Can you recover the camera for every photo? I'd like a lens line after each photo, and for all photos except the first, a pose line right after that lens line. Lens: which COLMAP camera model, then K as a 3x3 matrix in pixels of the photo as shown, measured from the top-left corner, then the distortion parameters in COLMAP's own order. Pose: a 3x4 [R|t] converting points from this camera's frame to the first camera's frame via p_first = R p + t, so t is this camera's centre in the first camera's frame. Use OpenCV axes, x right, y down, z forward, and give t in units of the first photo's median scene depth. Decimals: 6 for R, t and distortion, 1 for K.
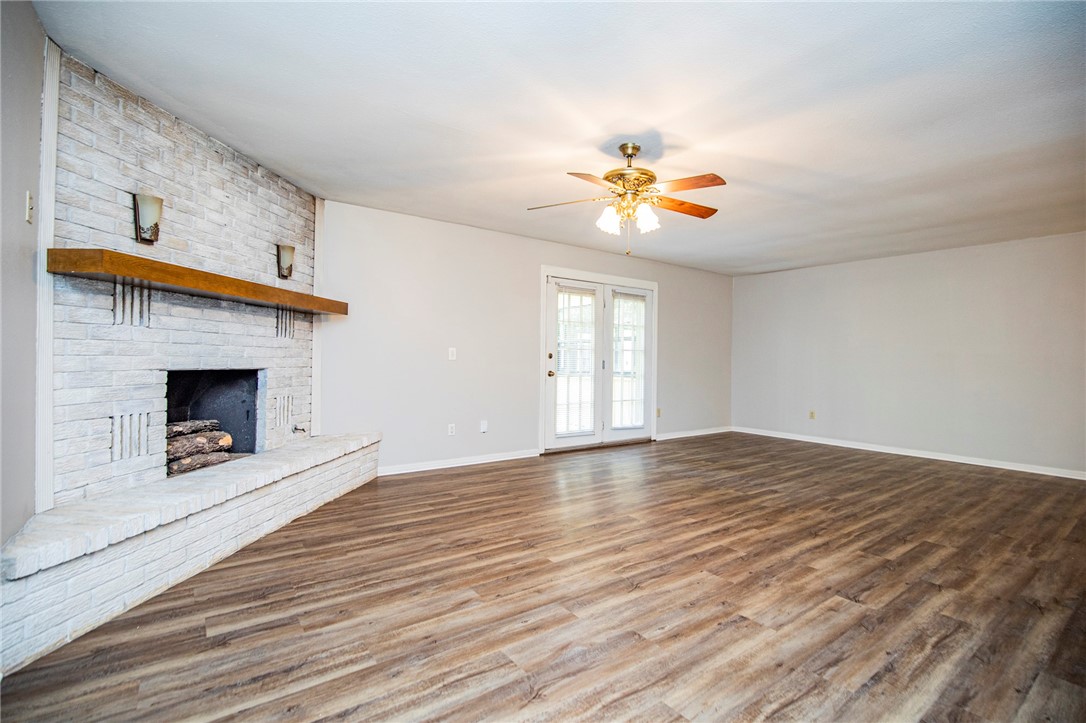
lens RADIAL K [[502.7, 0, 552.3], [0, 502.7, 359.0], [0, 0, 1]] dist [-0.030883, 0.004935]
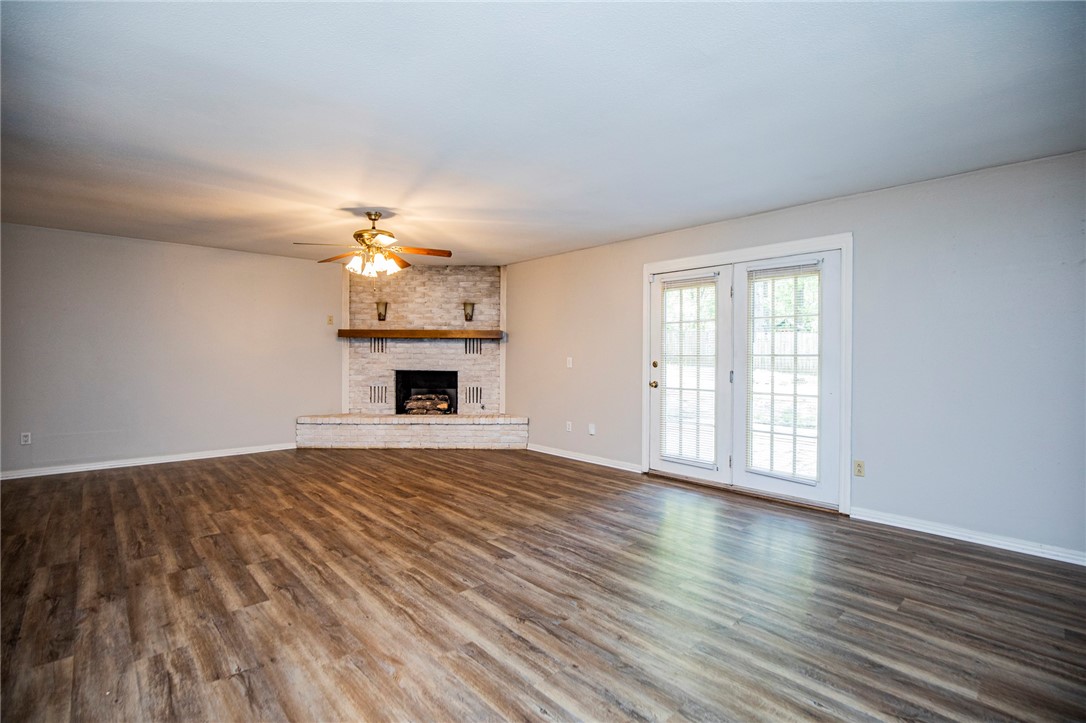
lens RADIAL K [[502.7, 0, 552.3], [0, 502.7, 359.0], [0, 0, 1]] dist [-0.030883, 0.004935]
pose [[0.108787, -0.007797, -0.994035, 1.511598], [-0.004511, 0.999955, -0.008337, -0.012806], [0.994055, 0.005391, 0.108747, 1.288693]]
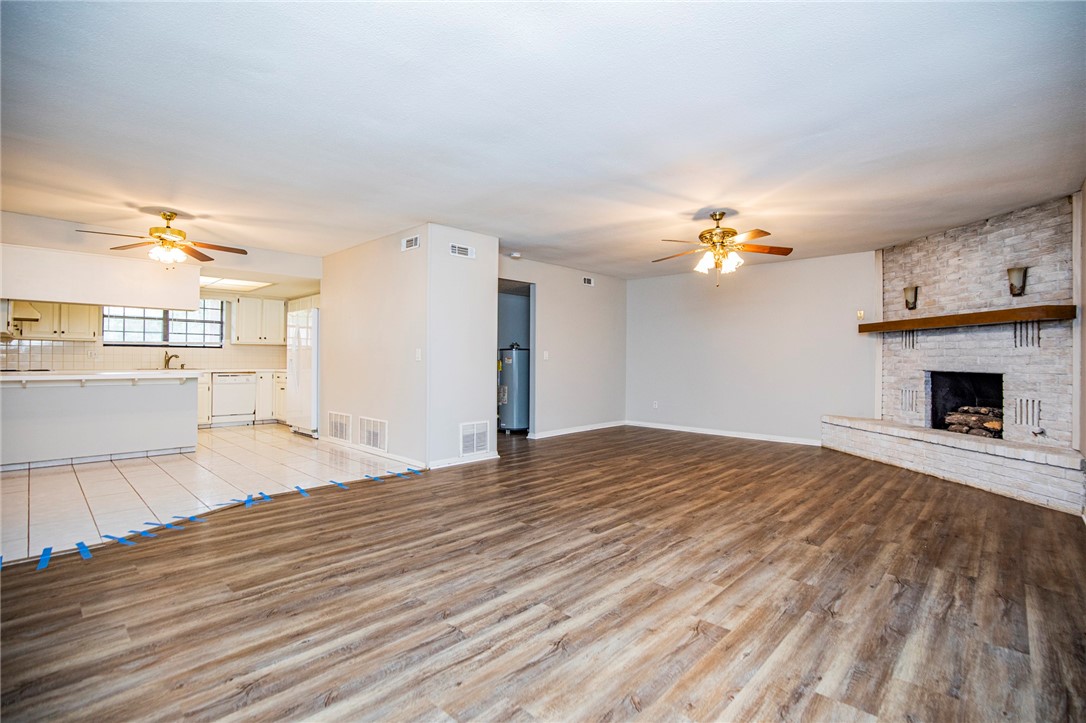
lens RADIAL K [[502.7, 0, 552.3], [0, 502.7, 359.0], [0, 0, 1]] dist [-0.030883, 0.004935]
pose [[-0.984093, -0.023180, -0.176137, 0.840779], [-0.022488, 0.999730, -0.005927, 0.018029], [0.176227, -0.001872, -0.984348, 2.253541]]
